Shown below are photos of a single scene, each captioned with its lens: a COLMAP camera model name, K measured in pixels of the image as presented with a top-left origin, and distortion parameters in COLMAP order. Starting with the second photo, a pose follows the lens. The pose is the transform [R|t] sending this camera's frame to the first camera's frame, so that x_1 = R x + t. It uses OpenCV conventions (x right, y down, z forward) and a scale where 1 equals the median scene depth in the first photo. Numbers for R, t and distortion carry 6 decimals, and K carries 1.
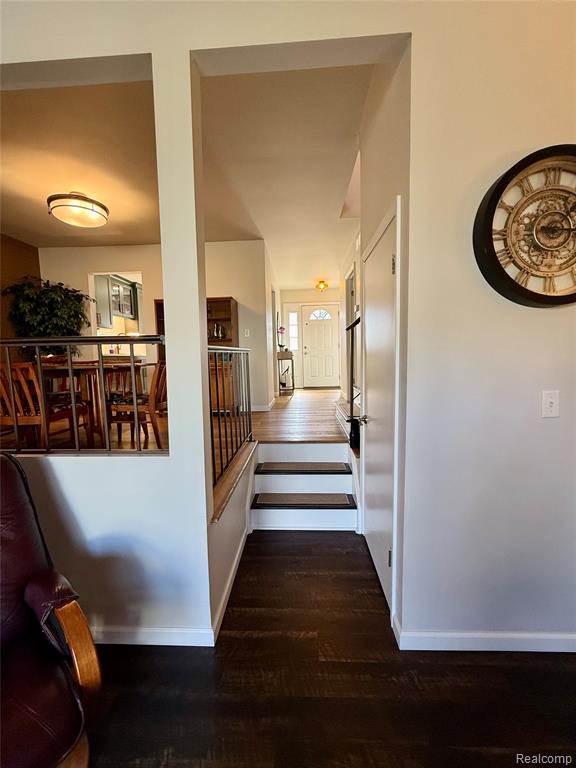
lens RADIAL K [[309.6, 0, 291.1], [0, 309.6, 378.6], [0, 0, 1]] dist [0.002750, -0.000719]
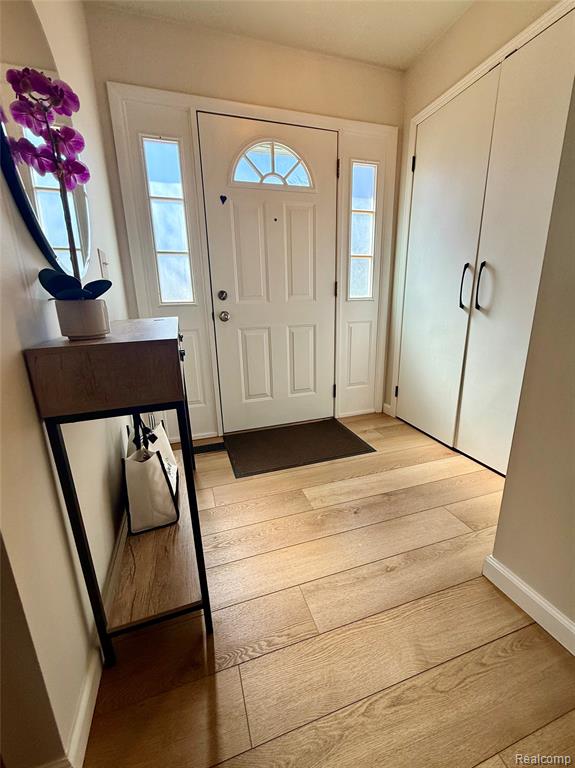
lens RADIAL K [[309.6, 0, 284.1], [0, 309.6, 382.0], [0, 0, 1]] dist [0.002750, -0.000719]
pose [[0.939958, -0.086315, 0.330196, 0.001073], [0.029525, 0.984429, 0.173287, -0.071723], [-0.340011, -0.153134, 0.927870, 0.725563]]
